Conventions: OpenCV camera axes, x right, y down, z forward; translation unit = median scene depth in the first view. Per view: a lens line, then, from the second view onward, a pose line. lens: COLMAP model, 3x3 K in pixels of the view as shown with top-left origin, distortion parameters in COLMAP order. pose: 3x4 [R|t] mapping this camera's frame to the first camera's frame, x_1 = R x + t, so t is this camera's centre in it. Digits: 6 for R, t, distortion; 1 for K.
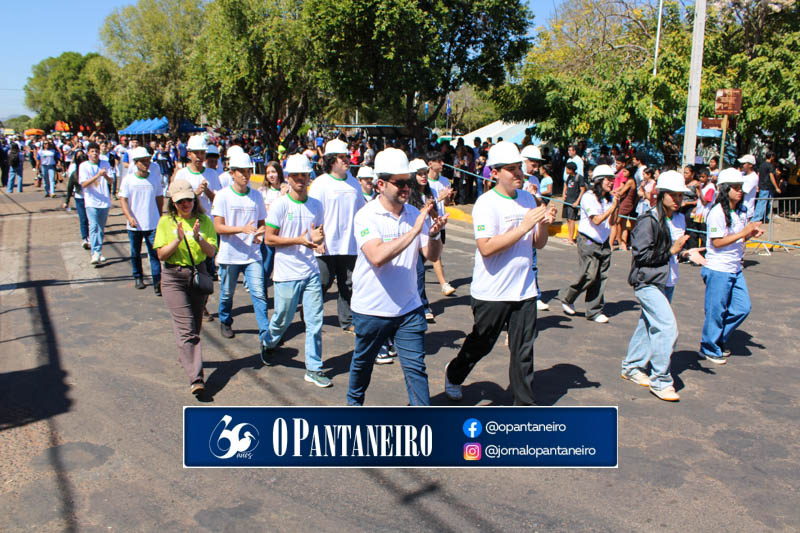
lens RADIAL K [[671.1, 0, 405.1], [0, 671.1, 265.2], [0, 0, 1]] dist [-0.165677, 0.147016]
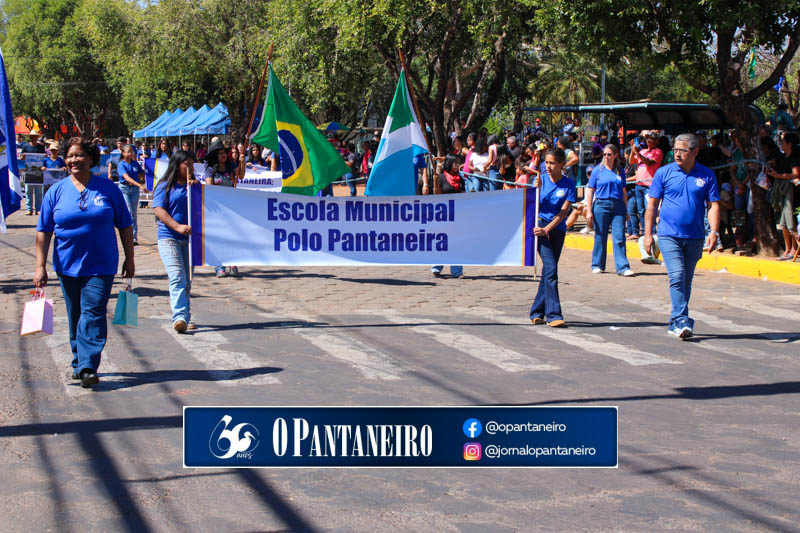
lens RADIAL K [[1337.7, 0, 410.3], [0, 1337.7, 265.8], [0, 0, 1]] dist [0.008029, 0.064269]
pose [[0.979694, 0.000517, -0.200495, -0.021349], [-0.020832, 0.994847, -0.099227, 0.014427], [0.199411, 0.101389, 0.974657, 0.015497]]
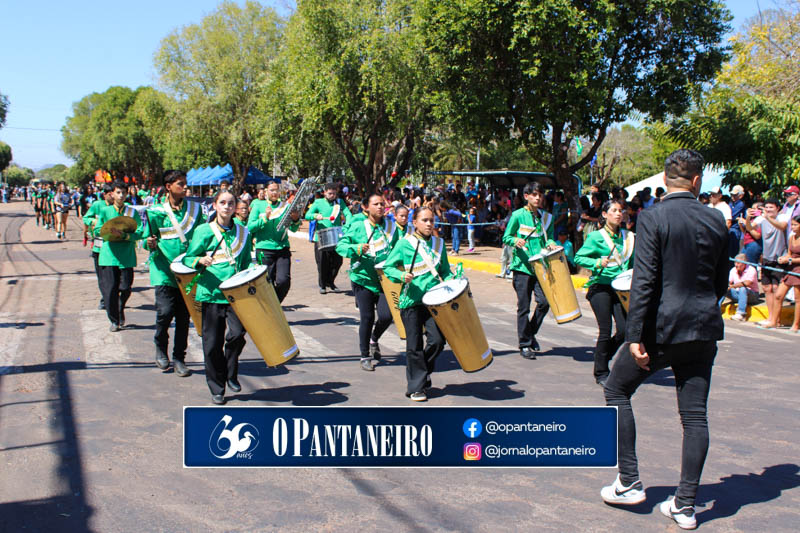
lens RADIAL K [[871.2, 0, 404.3], [0, 871.2, 265.2], [0, 0, 1]] dist [-0.110000, 0.135731]
pose [[0.989496, 0.017689, -0.143474, -0.019770], [-0.033763, 0.993316, -0.110383, 0.006179], [0.140563, 0.114067, 0.983479, 0.054363]]
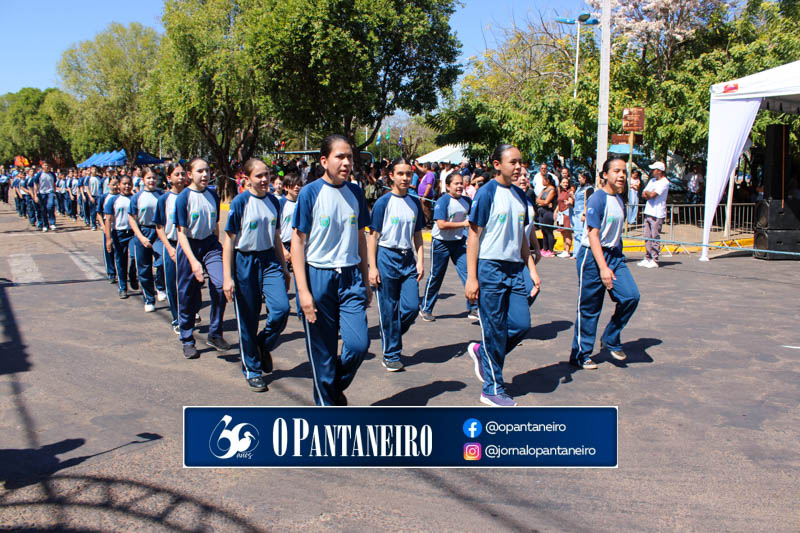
lens RADIAL K [[661.0, 0, 402.1], [0, 661.0, 268.5], [0, 0, 1]] dist [-0.163194, 0.139634]
pose [[0.998462, -0.017840, 0.052487, 0.035558], [0.020014, 0.998951, -0.041179, 0.027403], [-0.051698, 0.042166, 0.997772, -0.042861]]
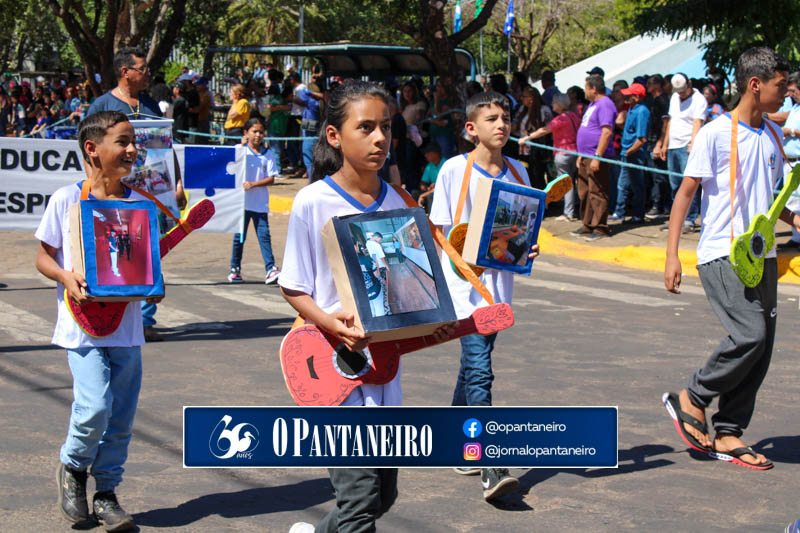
lens RADIAL K [[1605.2, 0, 401.5], [0, 1605.2, 266.0], [0, 0, 1]] dist [0.050225, 0.089818]
pose [[0.999978, -0.004925, -0.004502, -0.005517], [0.004521, 0.996304, -0.085774, 0.029140], [0.004908, 0.085752, 0.996304, -0.037865]]
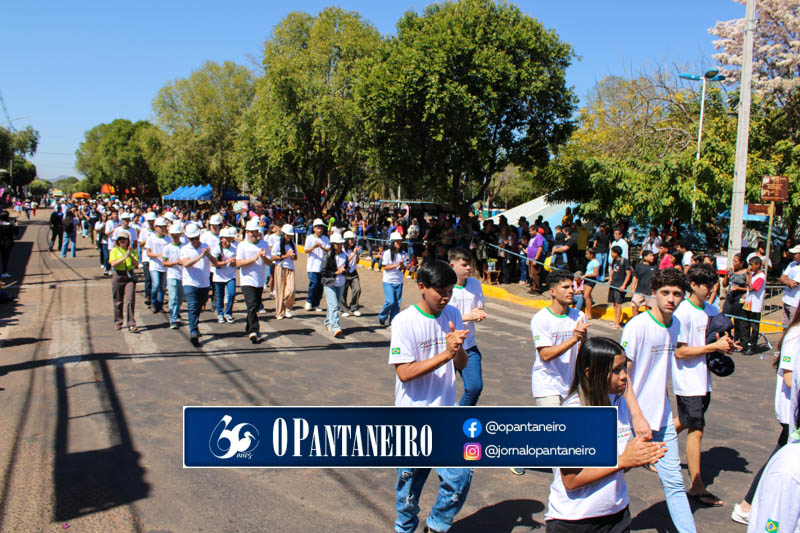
lens RADIAL K [[671.1, 0, 405.1], [0, 671.1, 265.2], [0, 0, 1]] dist [-0.165677, 0.147016]
pose [[0.998460, 0.024405, -0.049825, -0.016561], [-0.029405, 0.994327, -0.102220, -0.010883], [0.047048, 0.103528, 0.993513, -0.009593]]
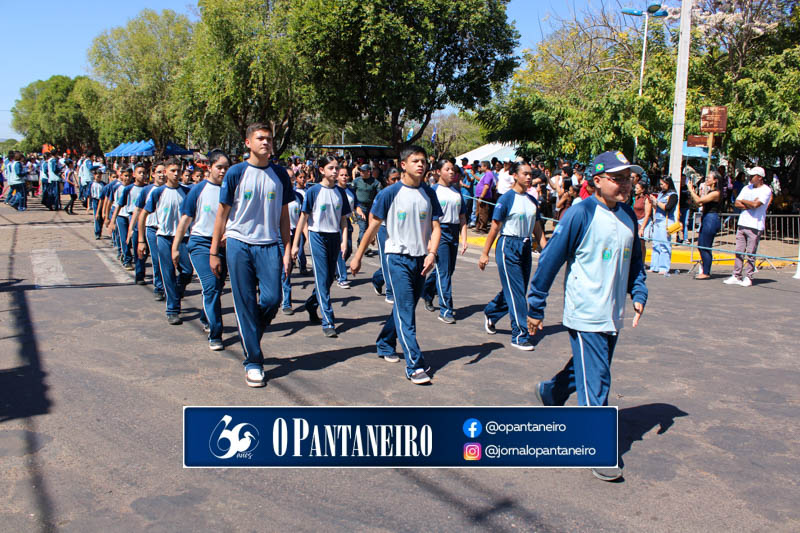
lens RADIAL K [[672.0, 0, 404.0], [0, 672.0, 264.8], [0, 0, 1]] dist [-0.169565, 0.154156]
pose [[0.999772, 0.011476, 0.018016, 0.005271], [-0.010652, 0.998922, -0.045174, 0.016042], [-0.018515, 0.044972, 0.998817, 0.015305]]
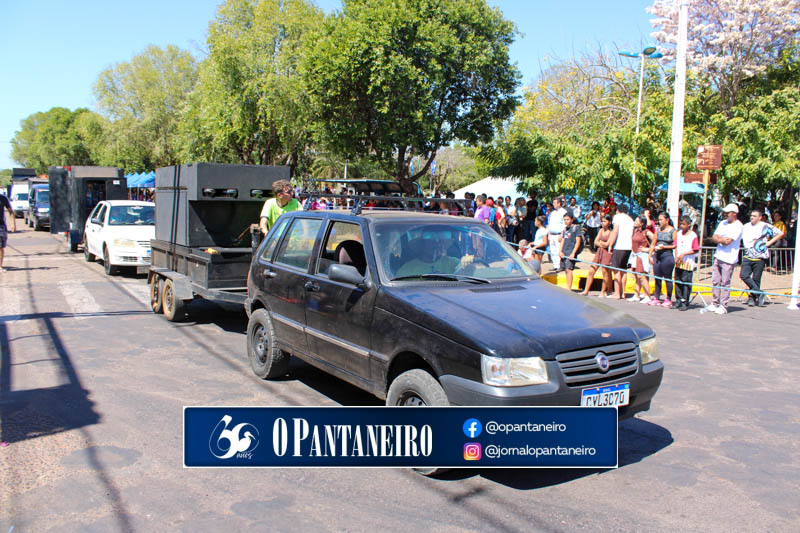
lens RADIAL K [[669.5, 0, 405.9], [0, 669.5, 268.7], [0, 0, 1]] dist [-0.169551, 0.154137]
pose [[0.999467, 0.013506, 0.029722, -0.014382], [-0.010901, 0.996225, -0.086125, 0.016714], [-0.030773, 0.085755, 0.995841, -0.010001]]
